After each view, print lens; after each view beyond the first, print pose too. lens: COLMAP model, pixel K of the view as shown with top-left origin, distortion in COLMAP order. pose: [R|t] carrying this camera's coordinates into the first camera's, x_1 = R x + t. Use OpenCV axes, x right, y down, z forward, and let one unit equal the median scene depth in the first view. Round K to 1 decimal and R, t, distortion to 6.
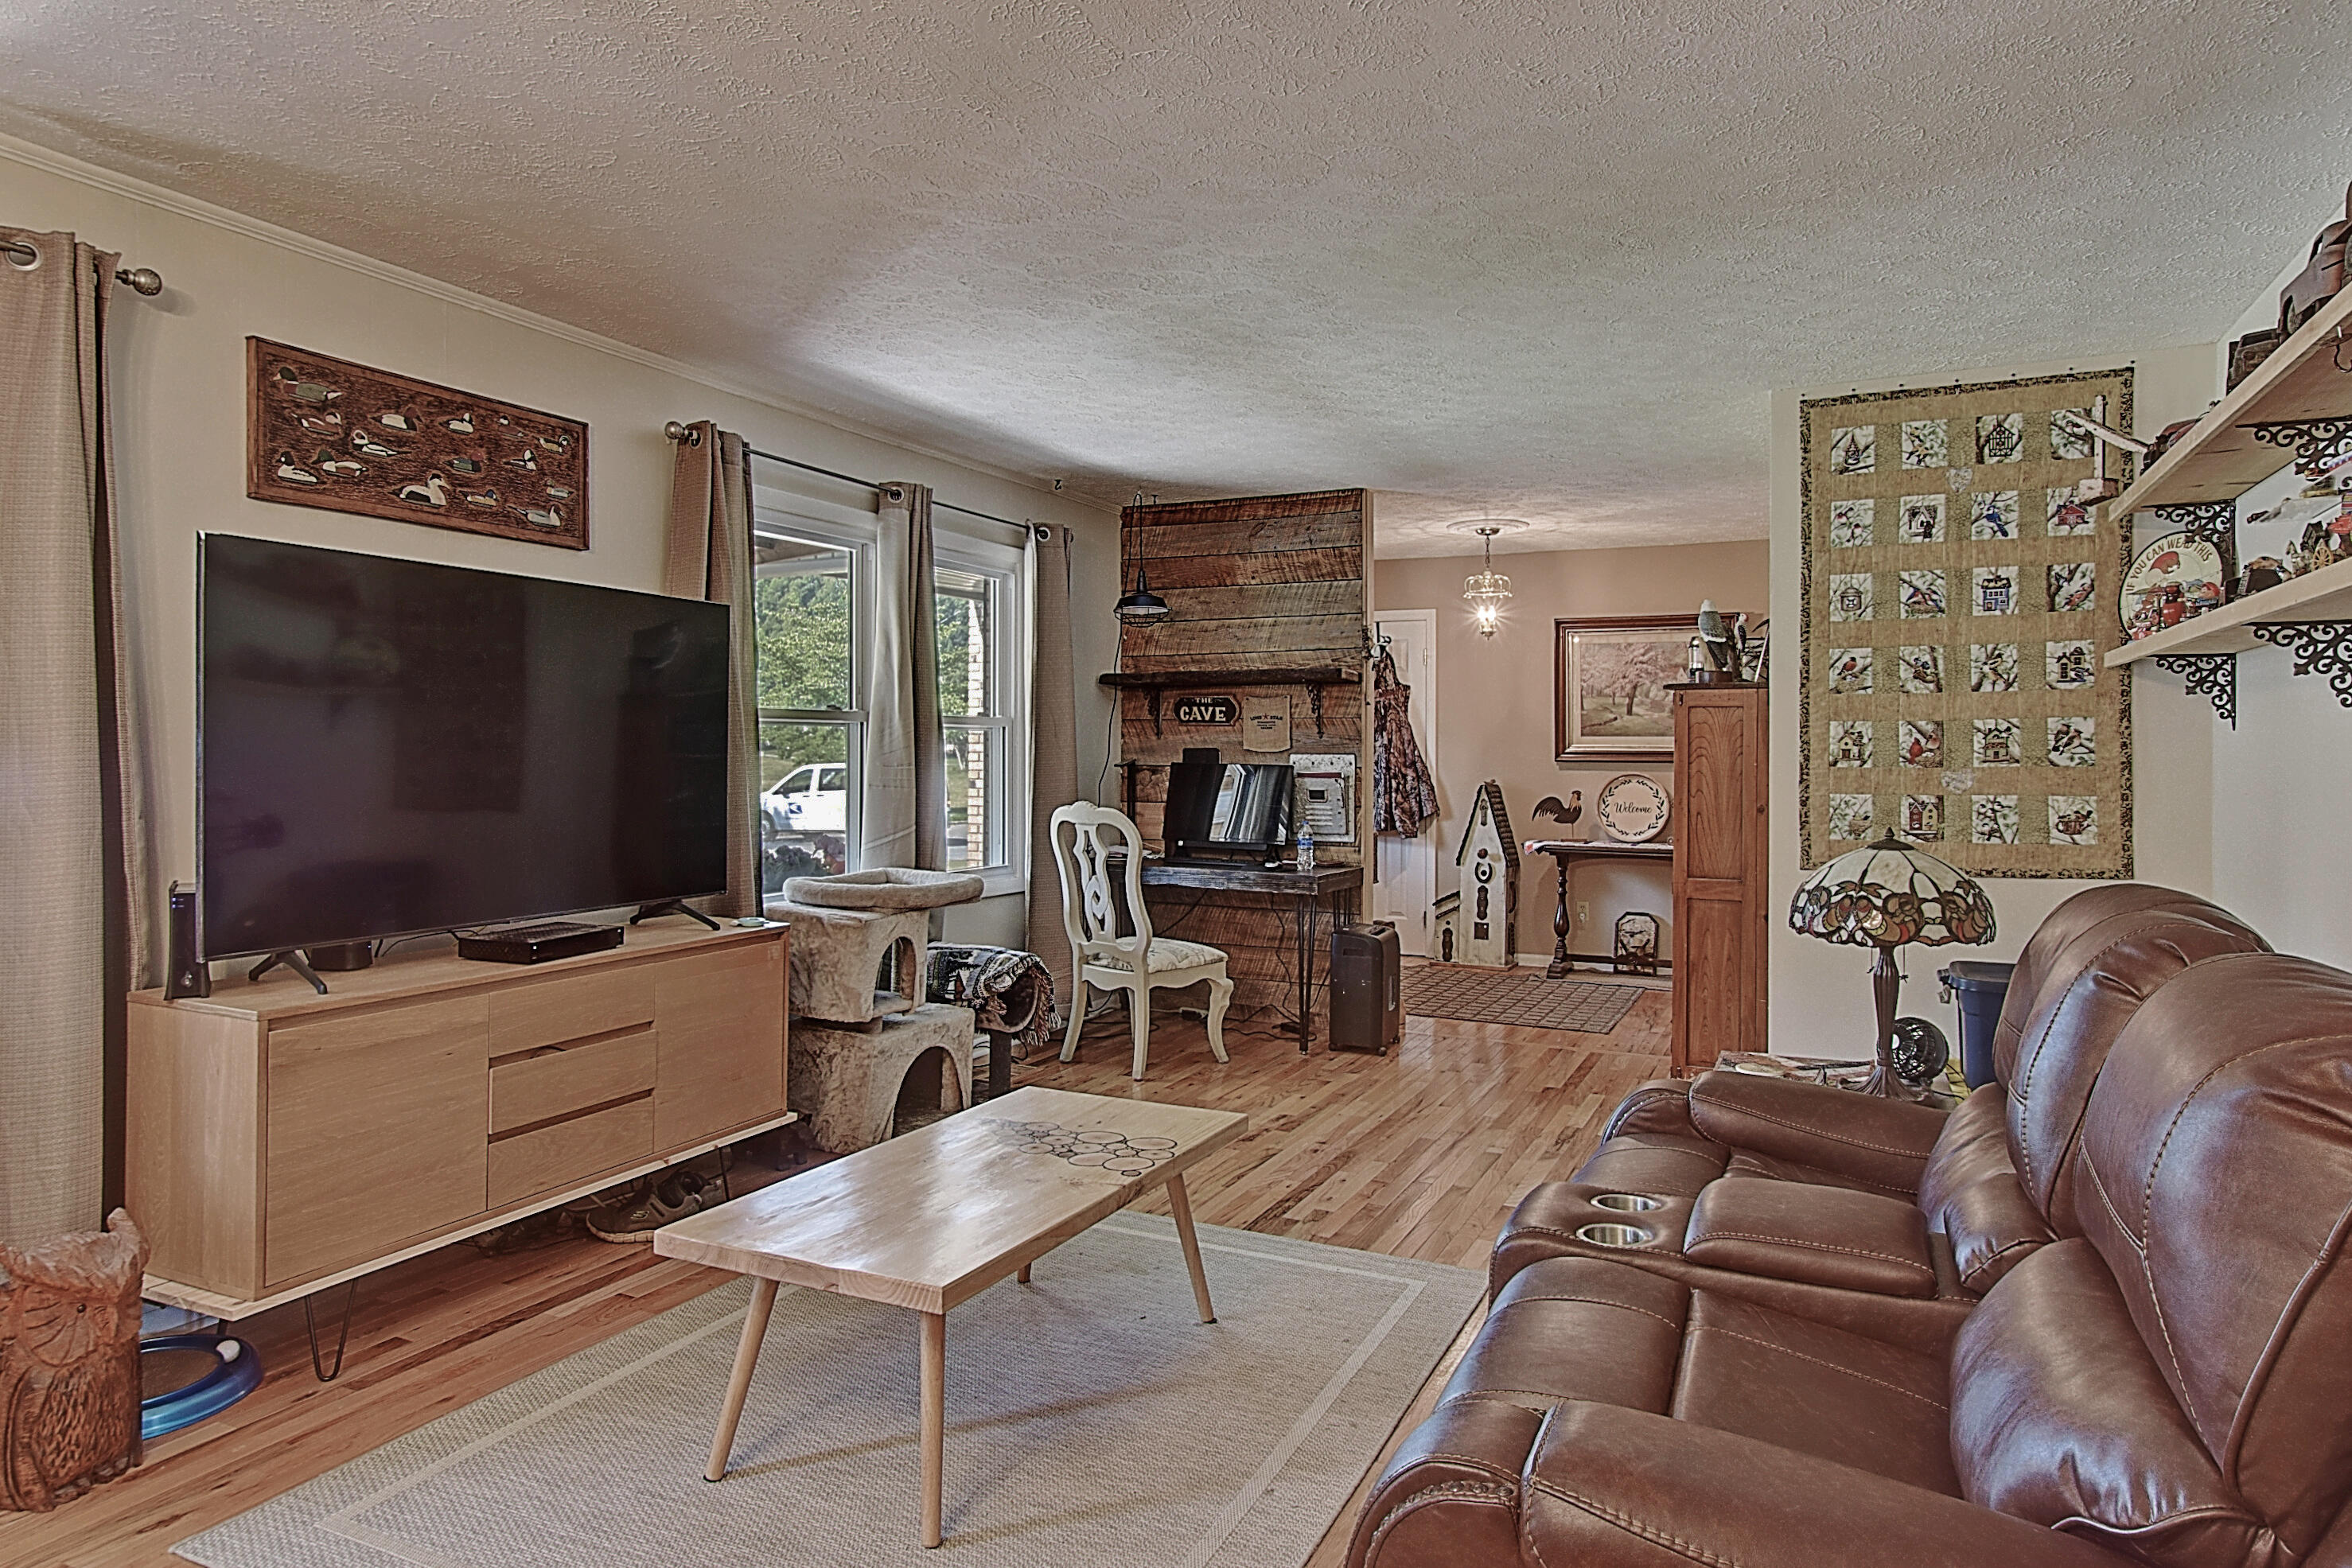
lens RADIAL K [[1415.8, 0, 1167.2], [0, 1415.8, 761.8], [0, 0, 1]] dist [0.004597, 0.001121]
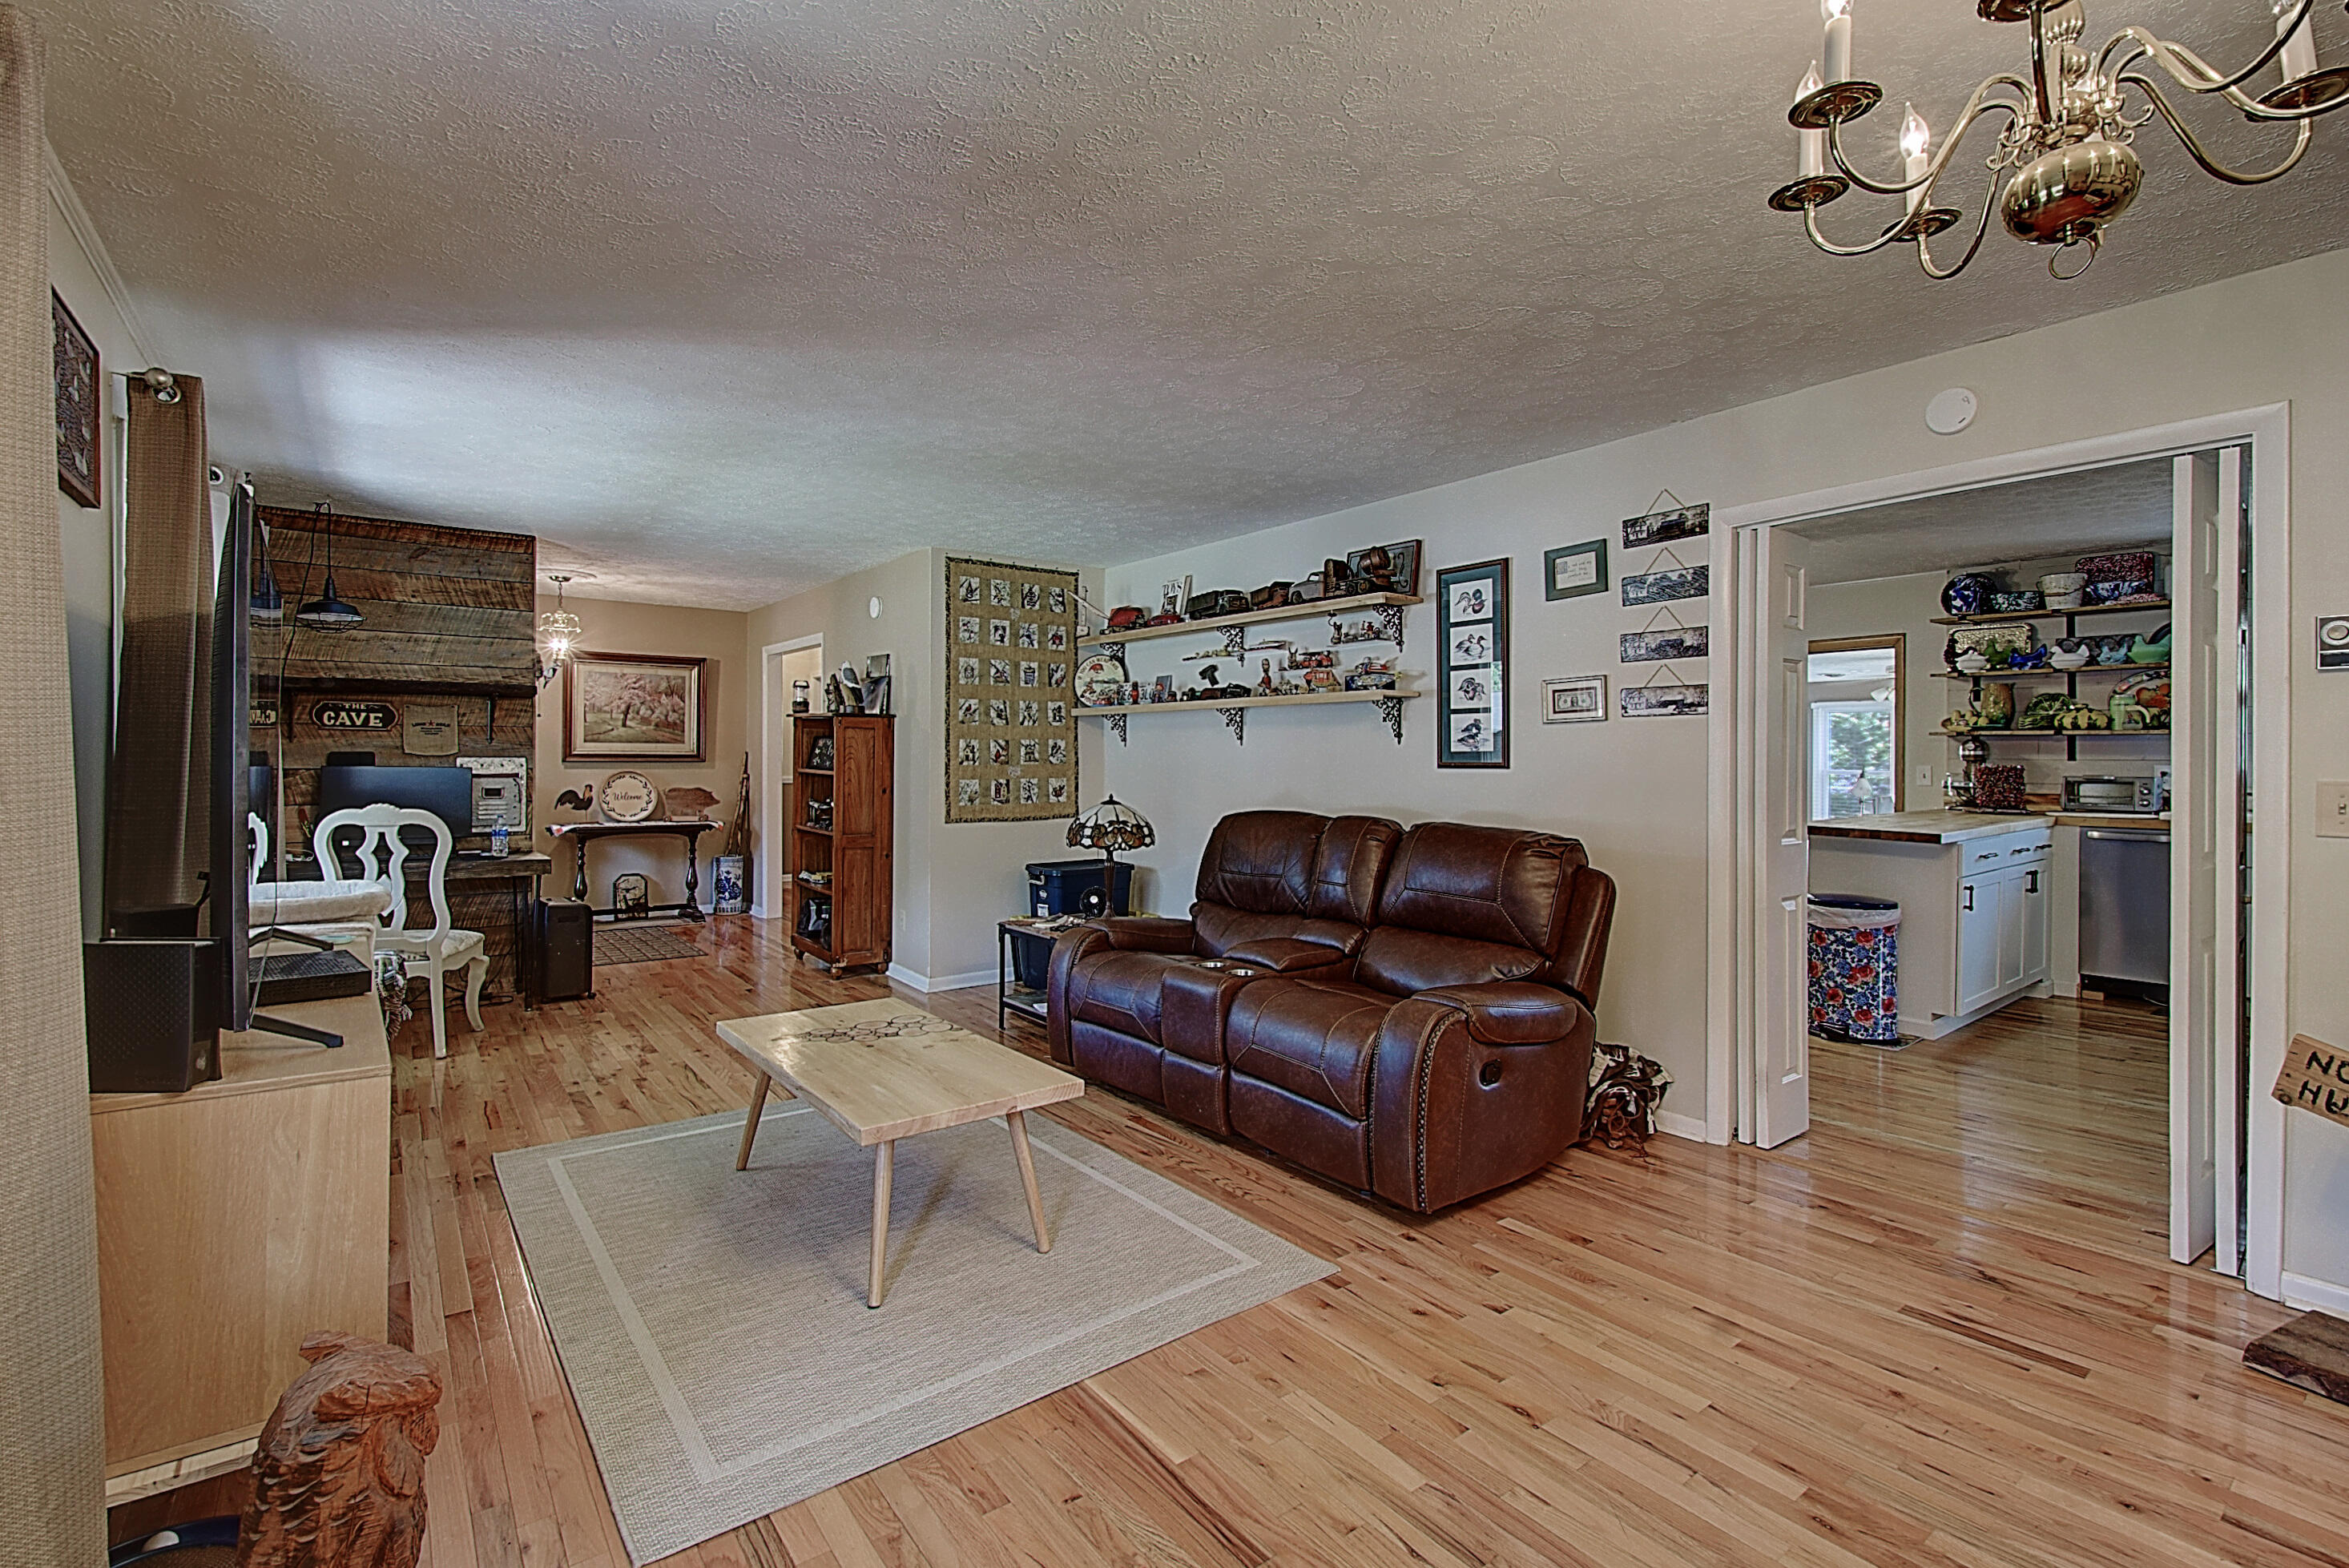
lens RADIAL K [[1050.5, 0, 1167.3], [0, 1050.5, 762.5], [0, 0, 1]] dist [0.000842, -0.006391]
pose [[0.447508, -0.006721, 0.894255, -0.490225], [0.003769, 0.999977, 0.005630, -0.004712], [-0.894272, 0.000851, 0.447523, 0.141340]]
